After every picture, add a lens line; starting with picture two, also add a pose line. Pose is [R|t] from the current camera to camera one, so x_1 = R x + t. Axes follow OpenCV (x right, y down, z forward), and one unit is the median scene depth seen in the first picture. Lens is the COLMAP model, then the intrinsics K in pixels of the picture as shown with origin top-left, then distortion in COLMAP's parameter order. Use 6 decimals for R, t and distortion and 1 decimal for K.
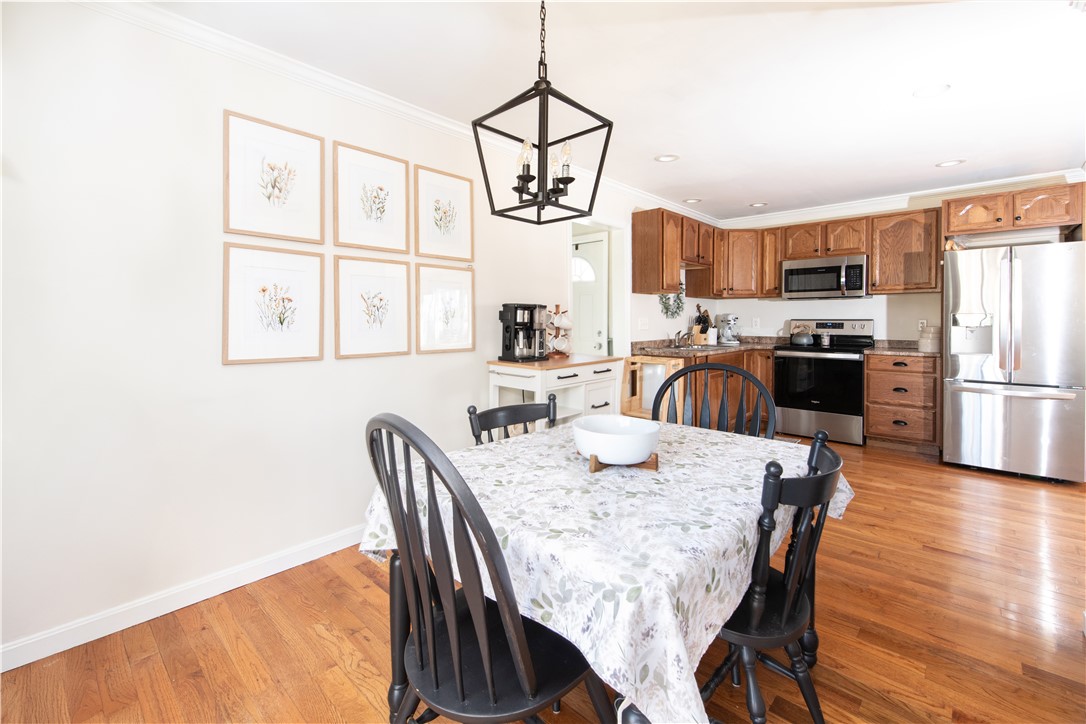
lens RADIAL K [[467.0, 0, 541.8], [0, 467.0, 336.1], [0, 0, 1]] dist [0.019931, 0.000080]
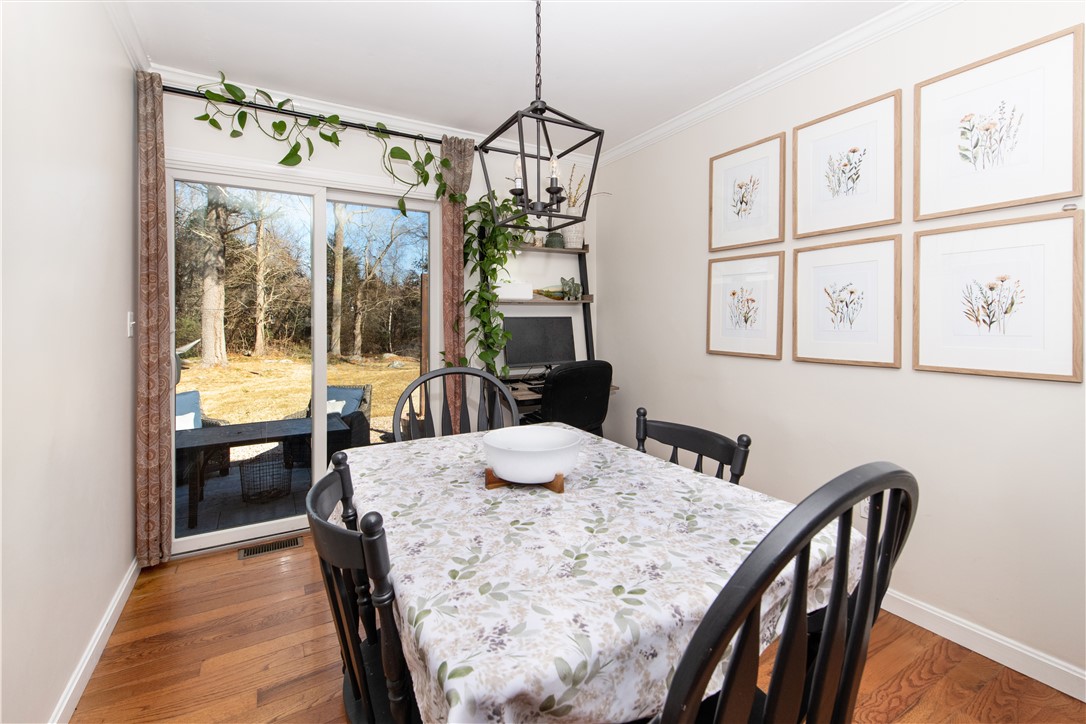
lens RADIAL K [[503.3, 0, 544.8], [0, 503.3, 314.4], [0, 0, 1]] dist [0.103631, -0.000094]
pose [[-0.271050, -0.011187, -0.962500, 0.693066], [-0.030872, 0.999519, -0.002923, -0.025449], [0.962070, 0.028922, -0.271265, 0.816326]]
